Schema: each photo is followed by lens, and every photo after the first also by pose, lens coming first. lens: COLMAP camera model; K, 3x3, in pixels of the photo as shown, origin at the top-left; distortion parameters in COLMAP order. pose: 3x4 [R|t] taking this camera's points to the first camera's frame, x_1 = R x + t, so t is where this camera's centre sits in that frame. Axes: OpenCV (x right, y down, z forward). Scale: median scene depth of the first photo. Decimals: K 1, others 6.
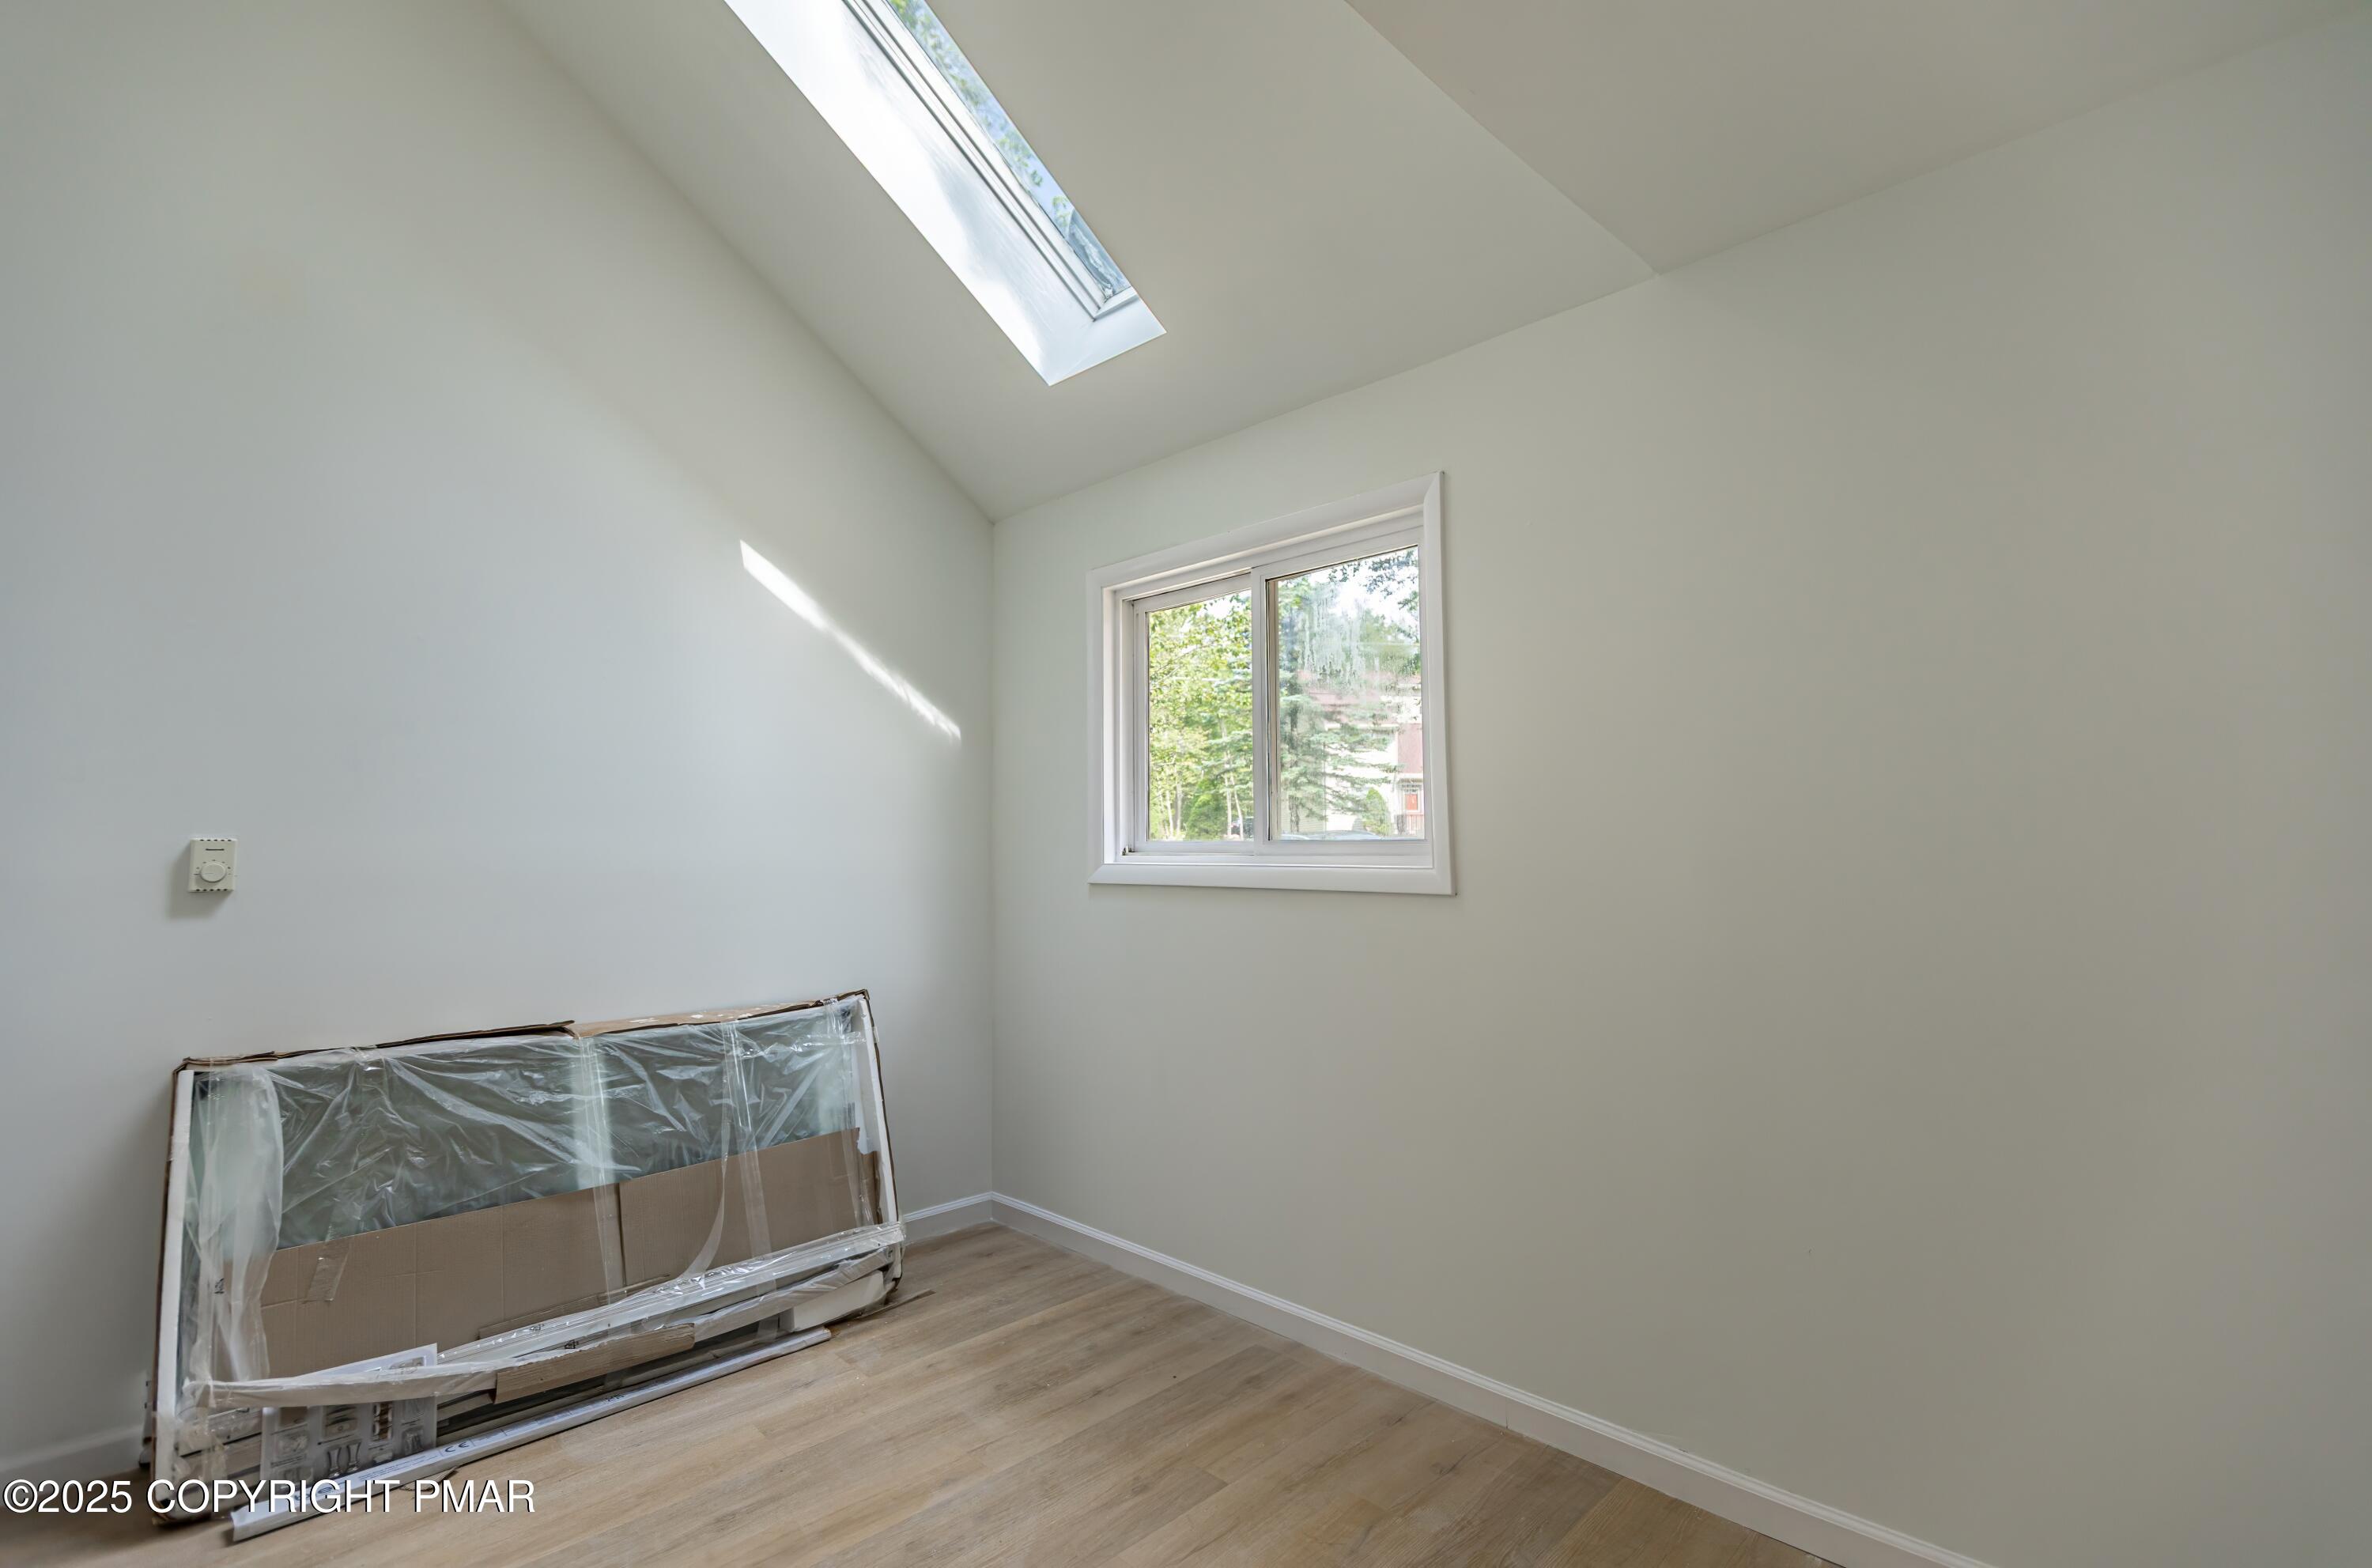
lens RADIAL K [[1075.6, 0, 1185.5], [0, 1075.6, 778.1], [0, 0, 1]] dist [-0.000686, -0.001084]
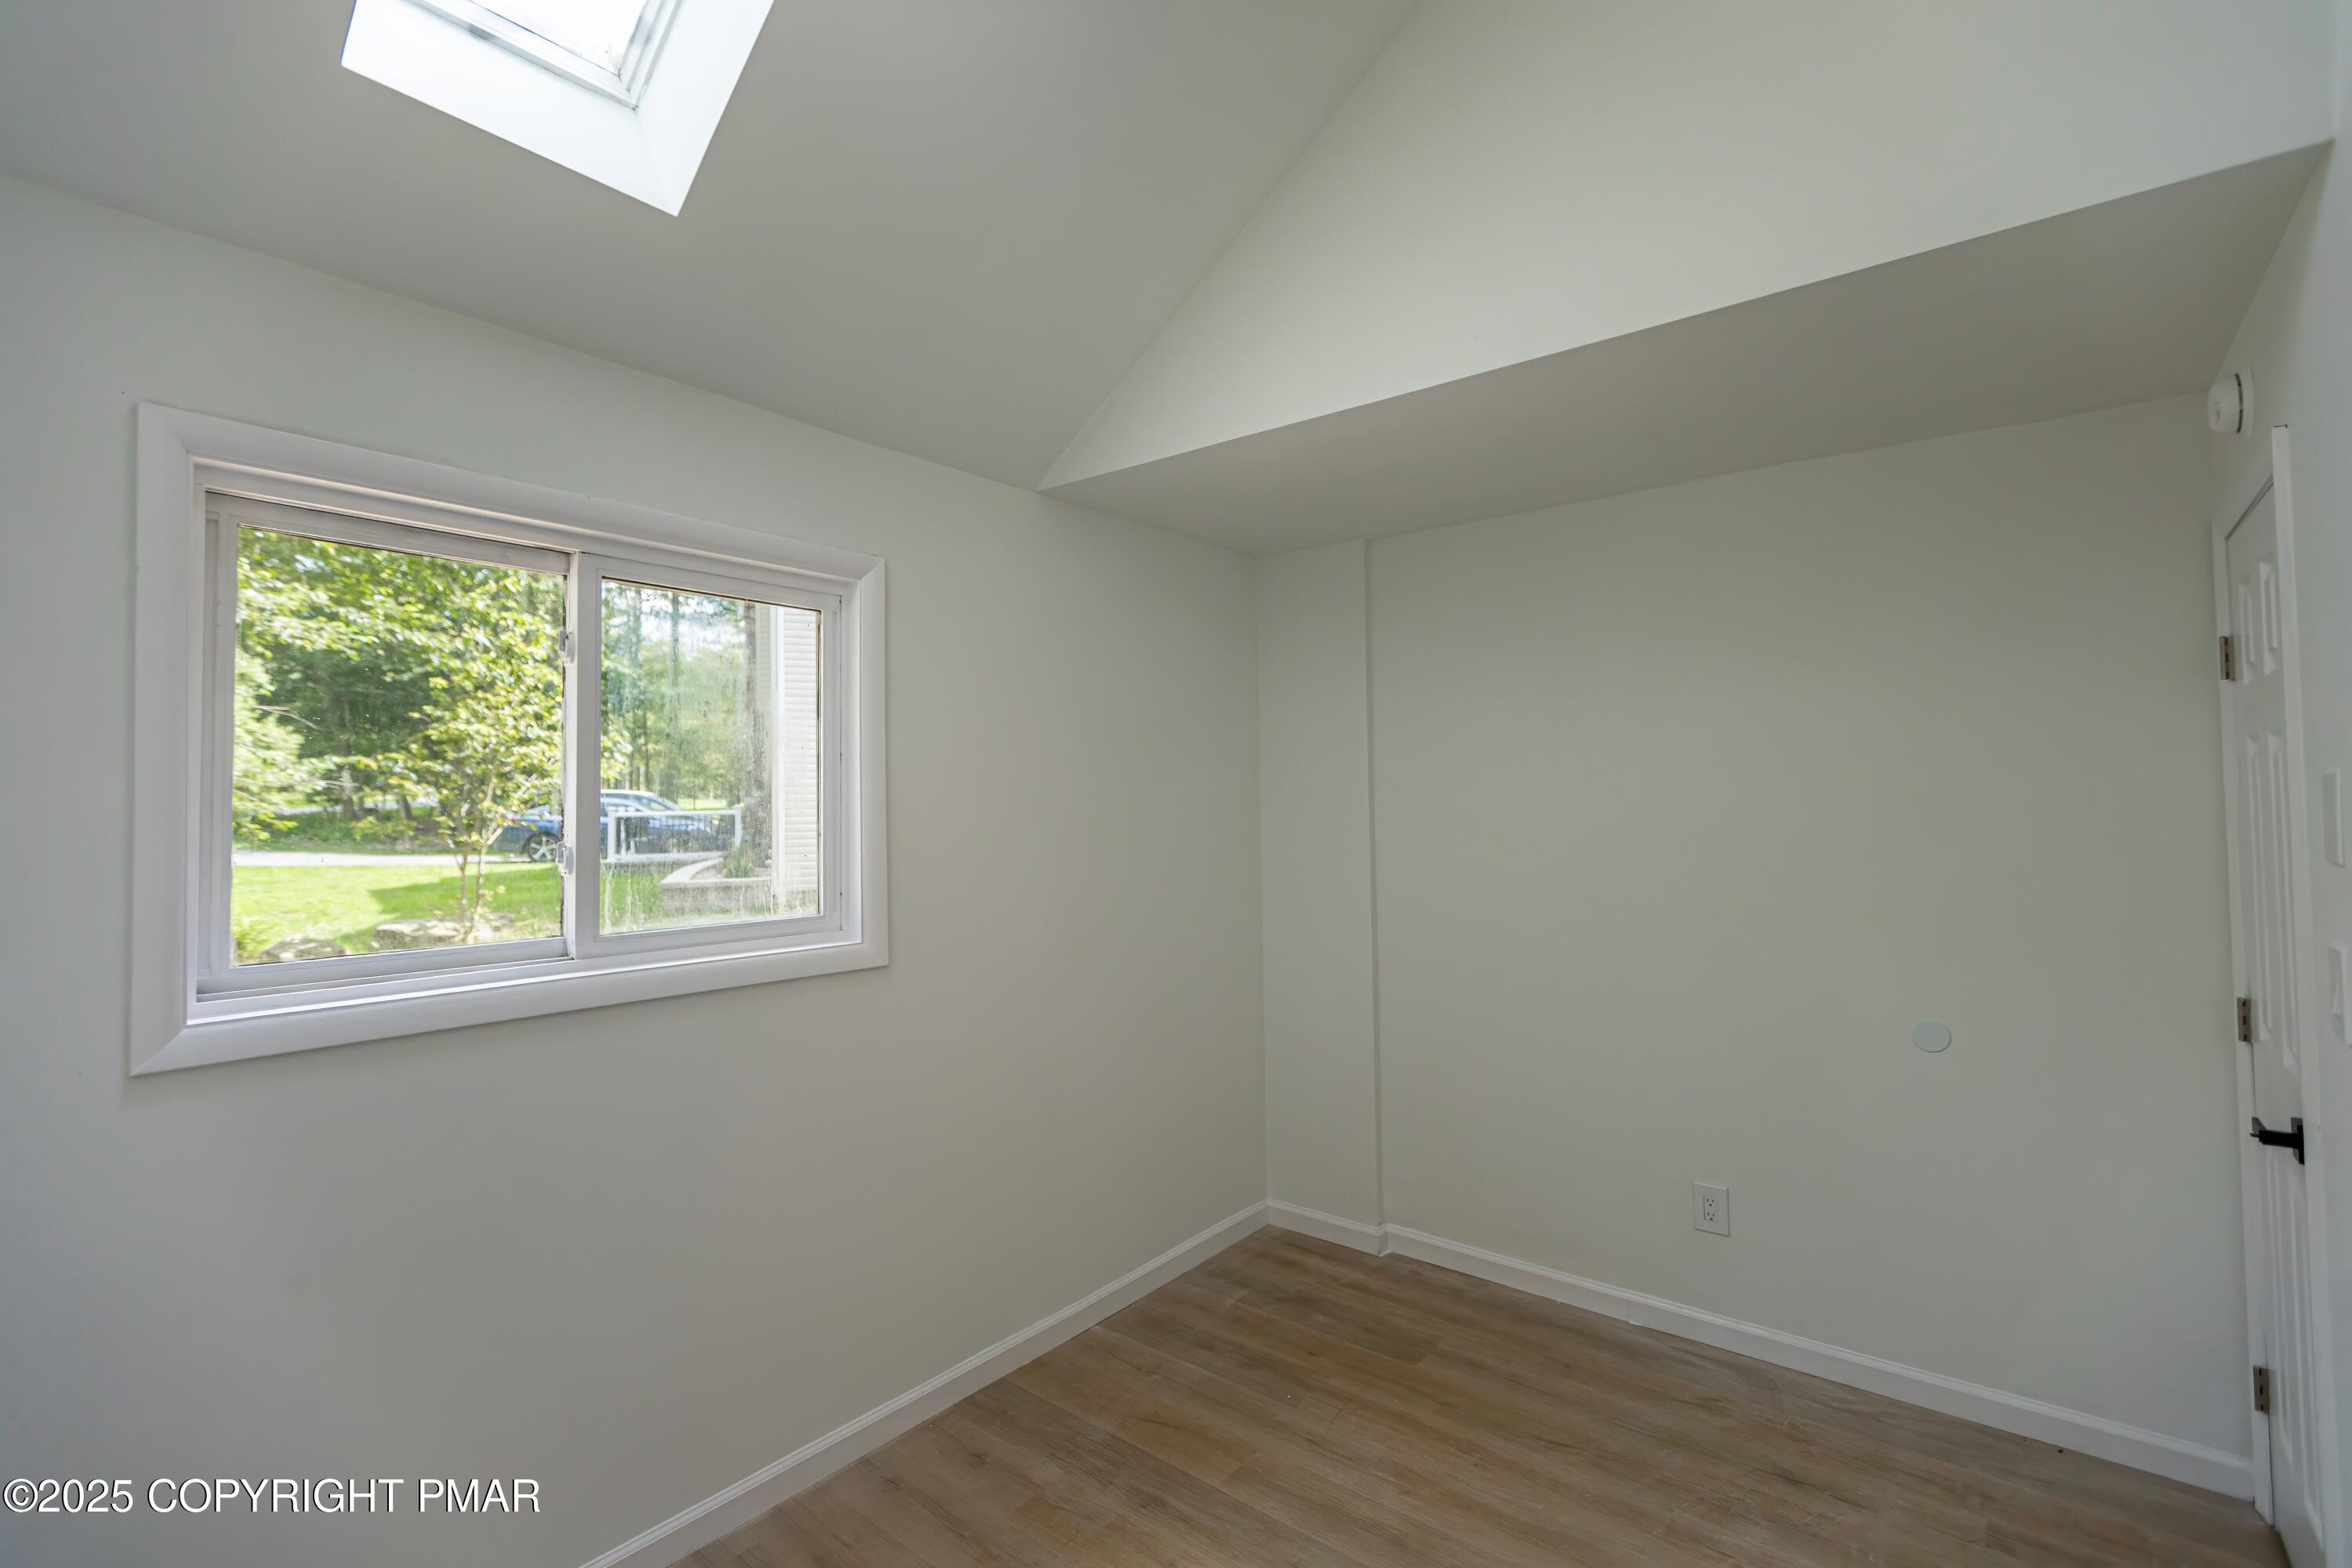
lens RADIAL K [[1077.4, 0, 1173.5], [0, 1077.4, 775.2], [0, 0, 1]] dist [0.000770, -0.000199]
pose [[-0.111671, 0.028951, 0.993323, -0.734556], [-0.053910, 0.997927, -0.035146, -0.049022], [-0.992282, -0.057475, -0.109879, 0.737132]]
